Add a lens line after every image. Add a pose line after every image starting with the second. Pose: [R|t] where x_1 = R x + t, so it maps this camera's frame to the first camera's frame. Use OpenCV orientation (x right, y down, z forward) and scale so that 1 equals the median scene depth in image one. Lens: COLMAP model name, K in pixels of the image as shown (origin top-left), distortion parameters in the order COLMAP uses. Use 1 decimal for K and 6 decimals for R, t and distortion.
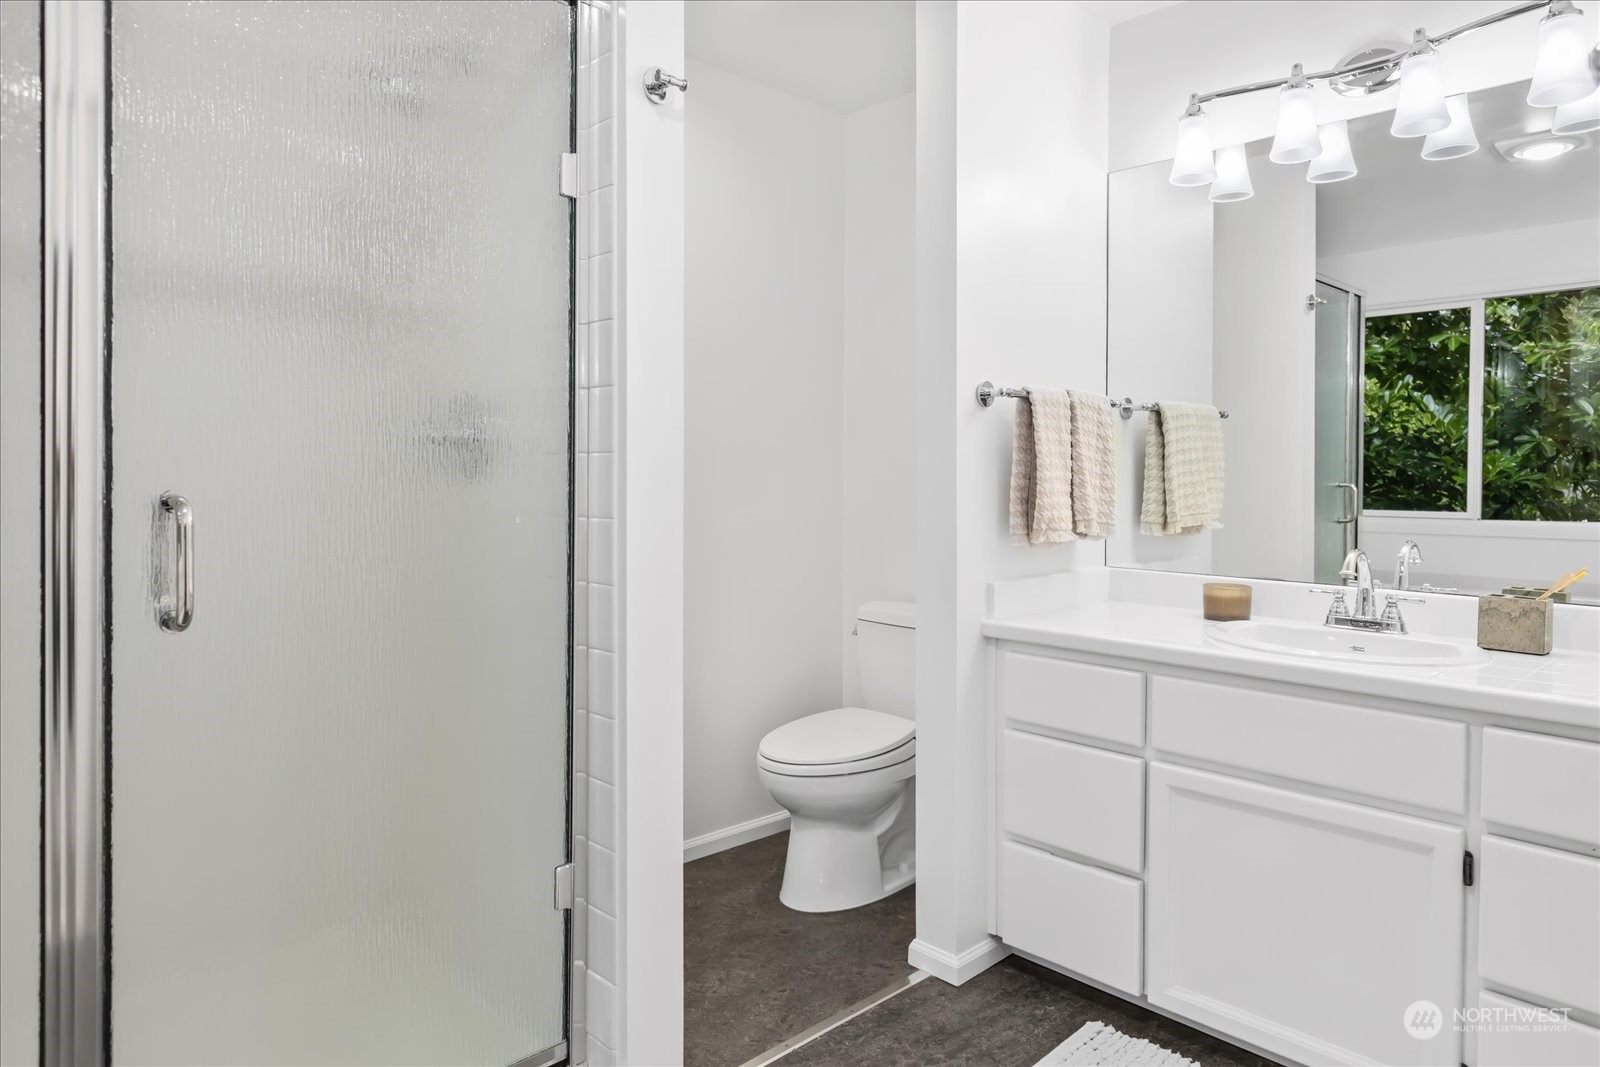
lens RADIAL K [[1009.4, 0, 800.7], [0, 1009.4, 481.6], [0, 0, 1]] dist [0.000761, -0.001421]
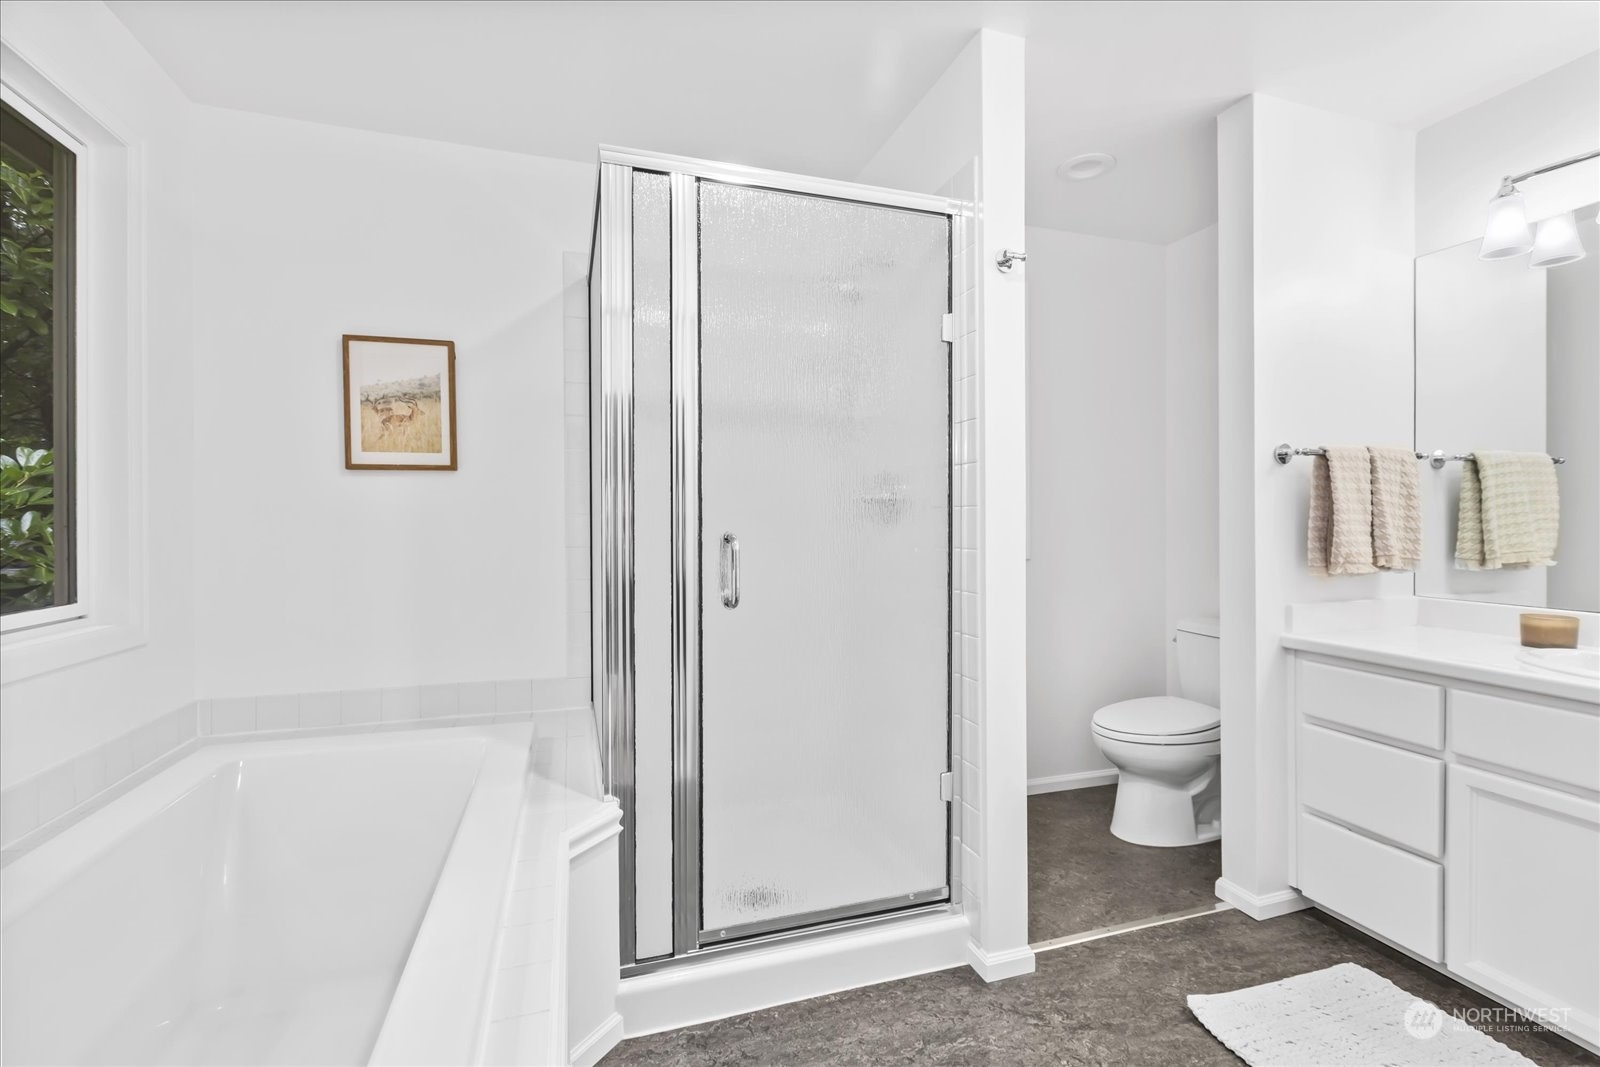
lens RADIAL K [[743.2, 0, 811.7], [0, 743.2, 516.3], [0, 0, 1]] dist [-0.000613, 0.000318]
pose [[0.900642, -0.013182, -0.434363, 0.063089], [0.006213, 0.999828, -0.017461, 0.003719], [0.434518, 0.013027, 0.900569, -0.096811]]
